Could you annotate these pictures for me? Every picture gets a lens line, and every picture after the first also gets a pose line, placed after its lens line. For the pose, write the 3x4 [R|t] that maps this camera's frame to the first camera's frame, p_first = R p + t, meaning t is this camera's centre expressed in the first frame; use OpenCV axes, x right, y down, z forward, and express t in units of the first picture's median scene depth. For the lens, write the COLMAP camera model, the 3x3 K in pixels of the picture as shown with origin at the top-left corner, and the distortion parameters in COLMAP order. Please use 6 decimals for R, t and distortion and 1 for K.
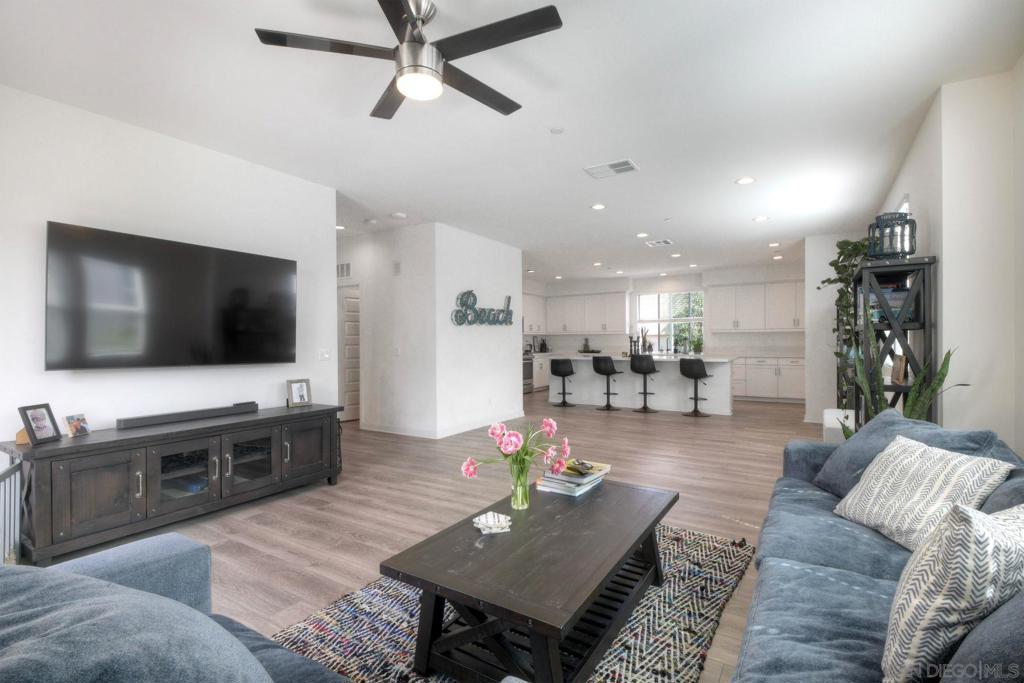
lens RADIAL K [[490.1, 0, 512.0], [0, 490.1, 341.5], [0, 0, 1]] dist [-0.002218, -0.000155]
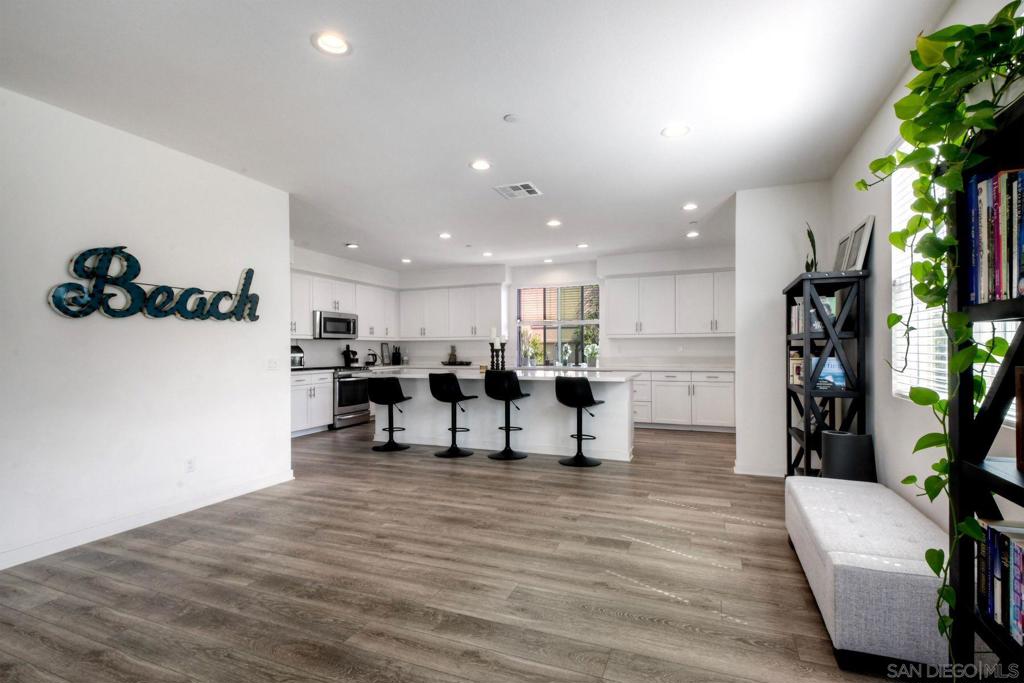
lens RADIAL K [[486.1, 0, 510.1], [0, 486.1, 351.1], [0, 0, 1]] dist [0.000803, -0.000074]
pose [[0.987407, -0.000432, 0.158203, 0.175758], [-0.000234, 0.999991, 0.004192, -0.001949], [-0.158204, -0.004176, 0.987398, 0.359912]]
